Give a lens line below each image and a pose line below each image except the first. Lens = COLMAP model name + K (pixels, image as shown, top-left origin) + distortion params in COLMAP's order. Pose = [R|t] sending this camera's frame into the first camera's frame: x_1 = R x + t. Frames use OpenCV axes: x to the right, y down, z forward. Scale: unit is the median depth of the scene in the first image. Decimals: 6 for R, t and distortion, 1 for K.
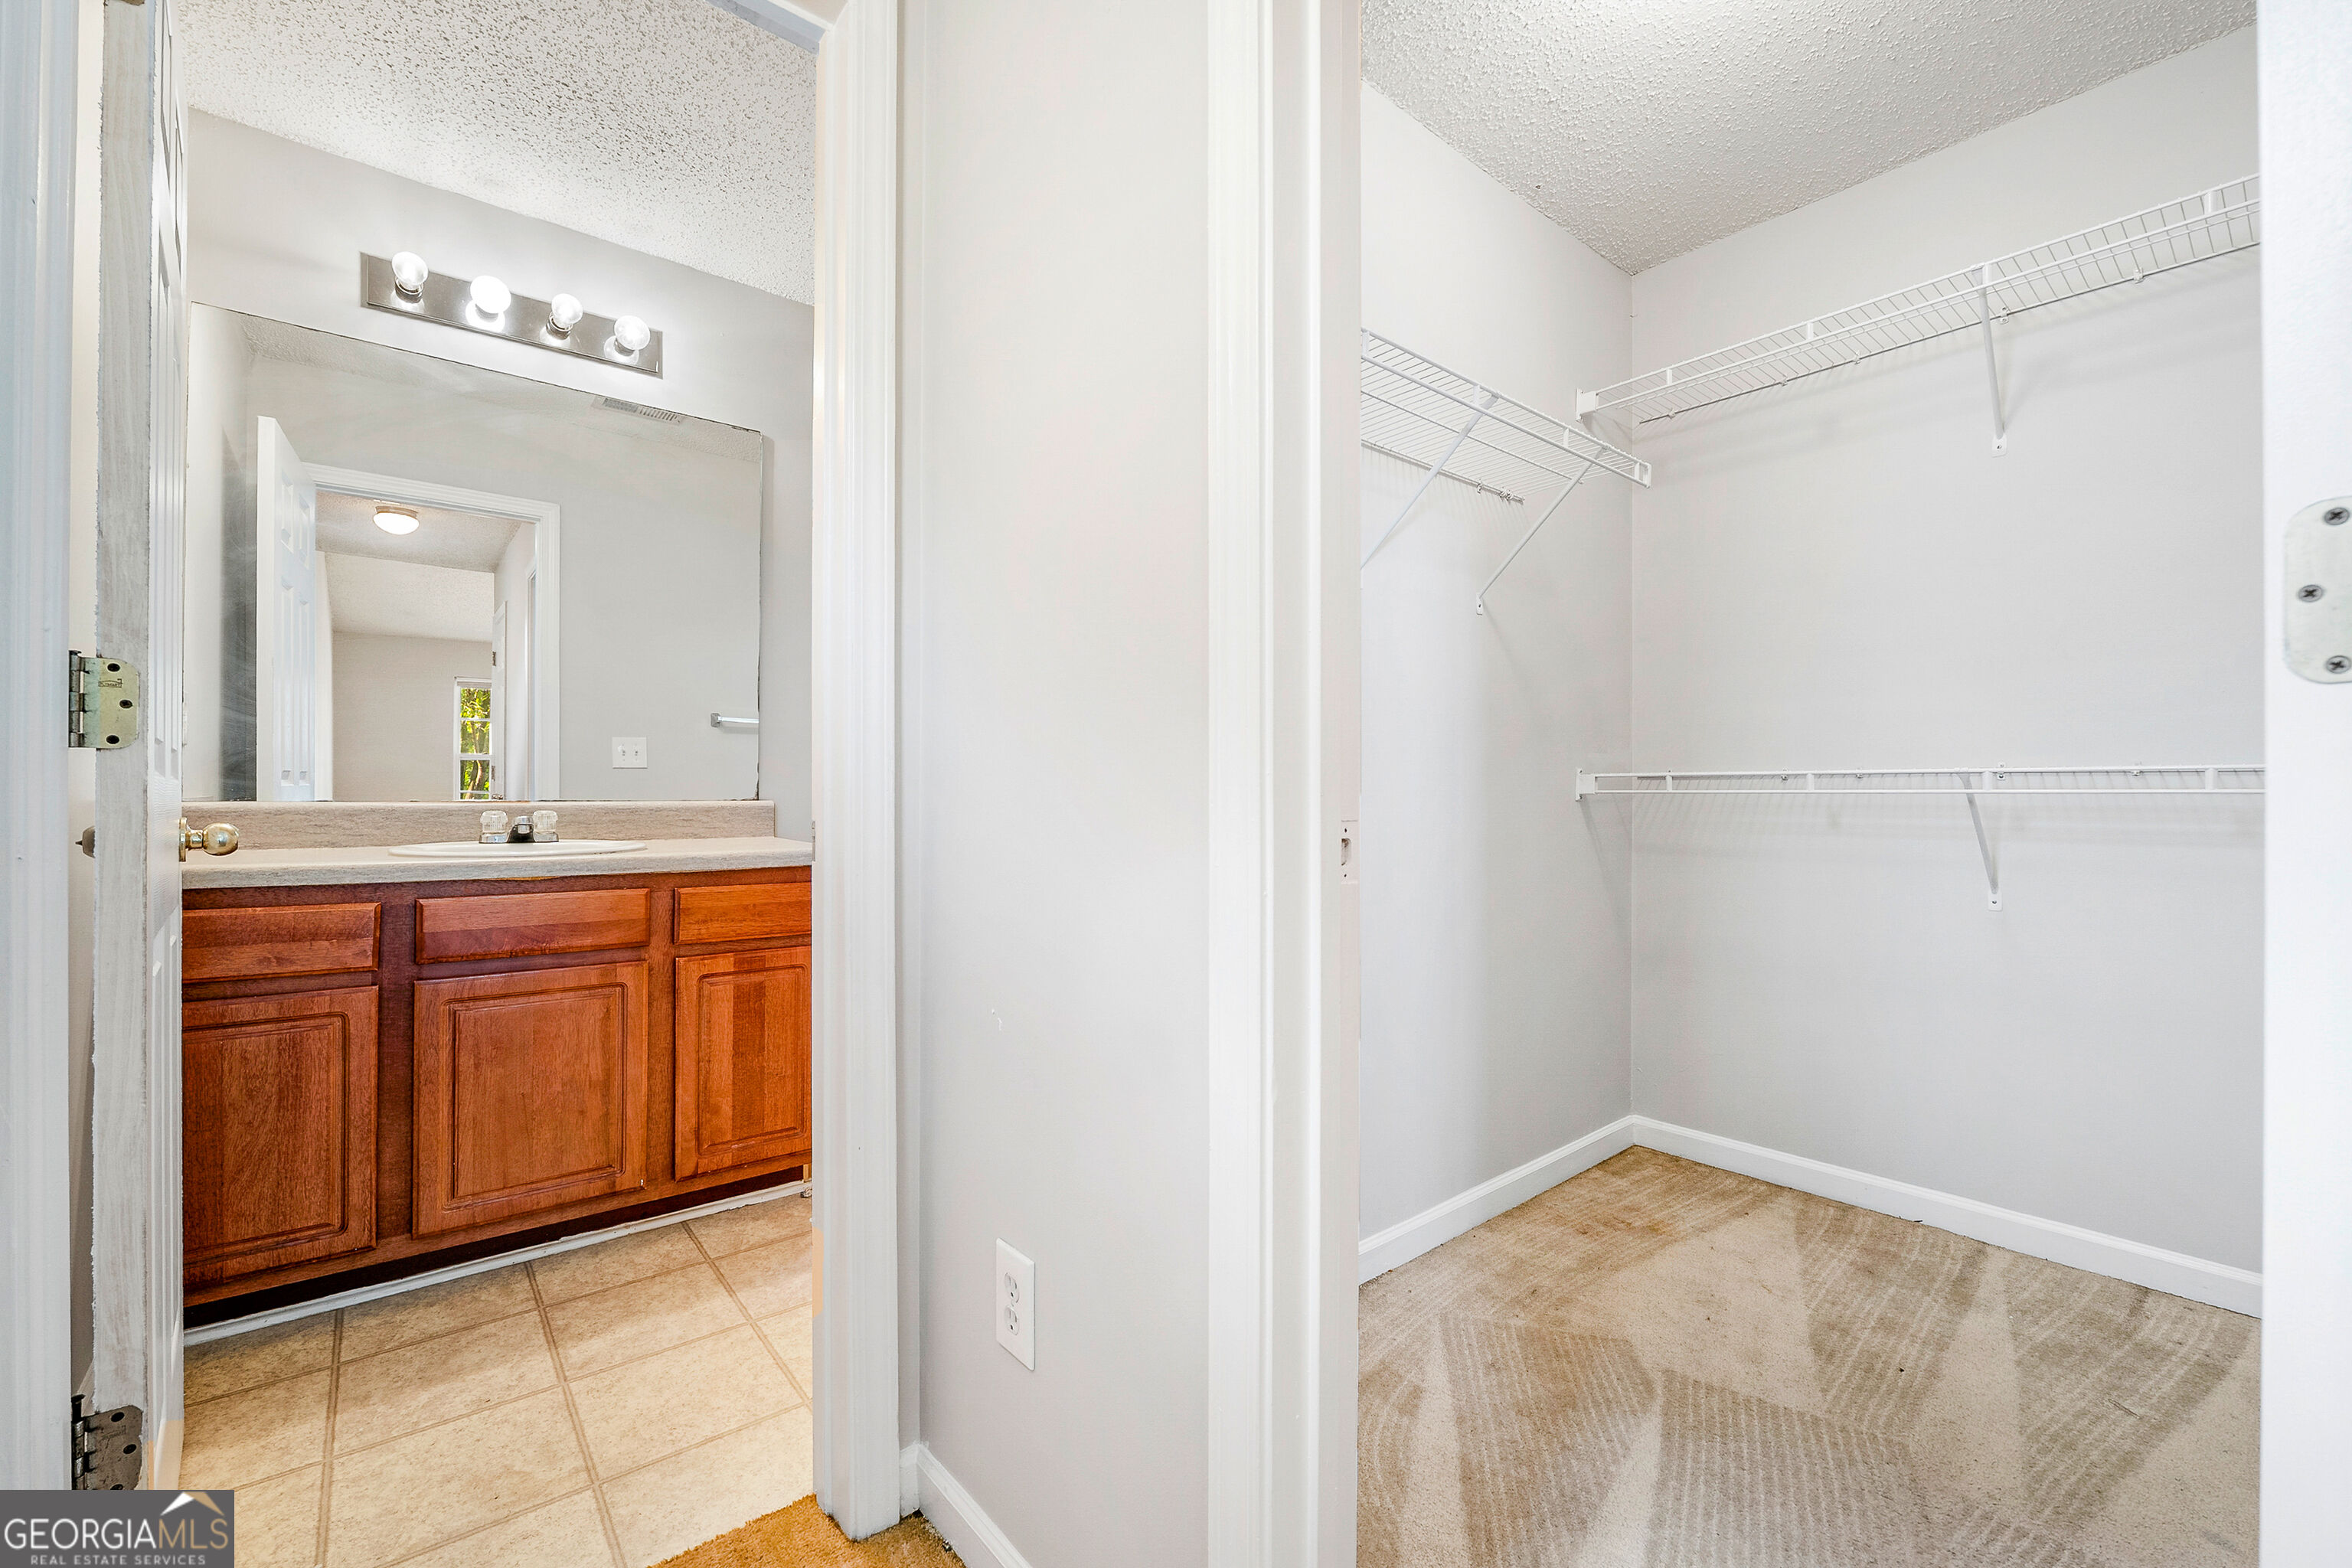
lens RADIAL K [[962.3, 0, 1170.8], [0, 962.3, 790.1], [0, 0, 1]] dist [-0.012946, 0.000705]
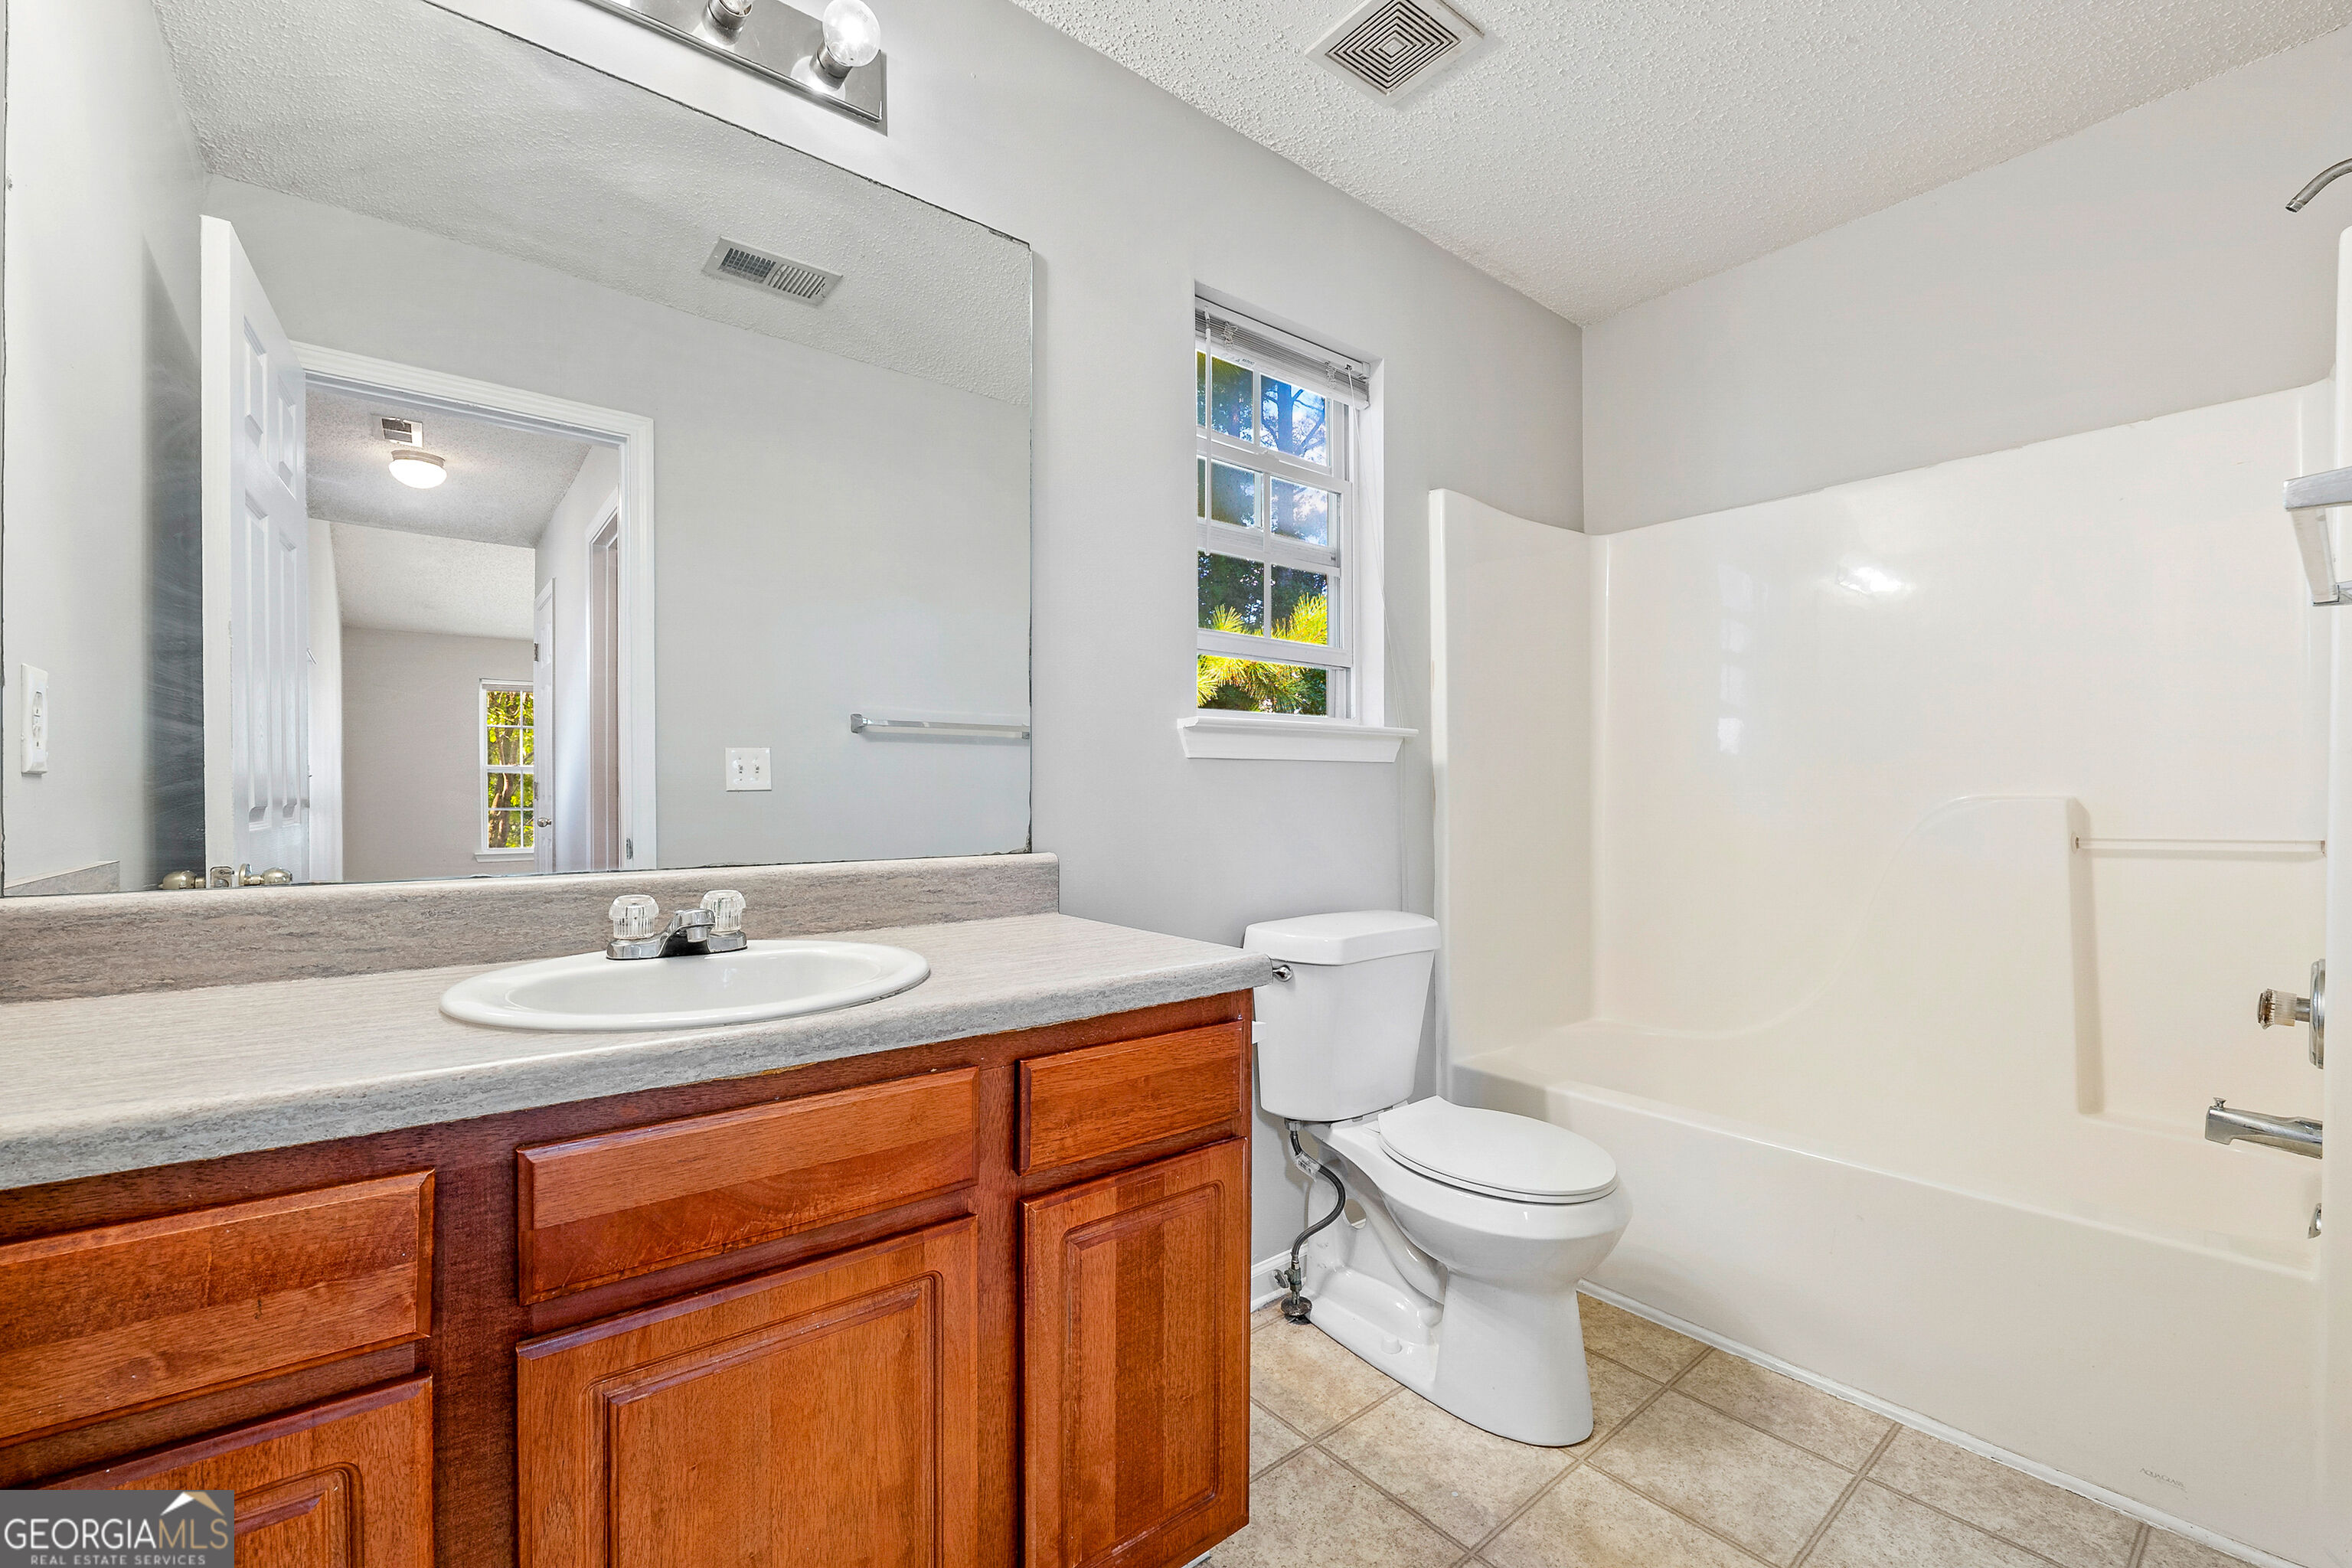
lens RADIAL K [[962.3, 0, 1173.5], [0, 962.3, 800.0], [0, 0, 1]] dist [-0.012946, 0.000705]
pose [[0.999949, -0.006335, -0.007842, -0.433704], [0.006390, 0.999955, 0.006994, -0.034427], [0.007797, -0.007043, 0.999945, 0.509155]]
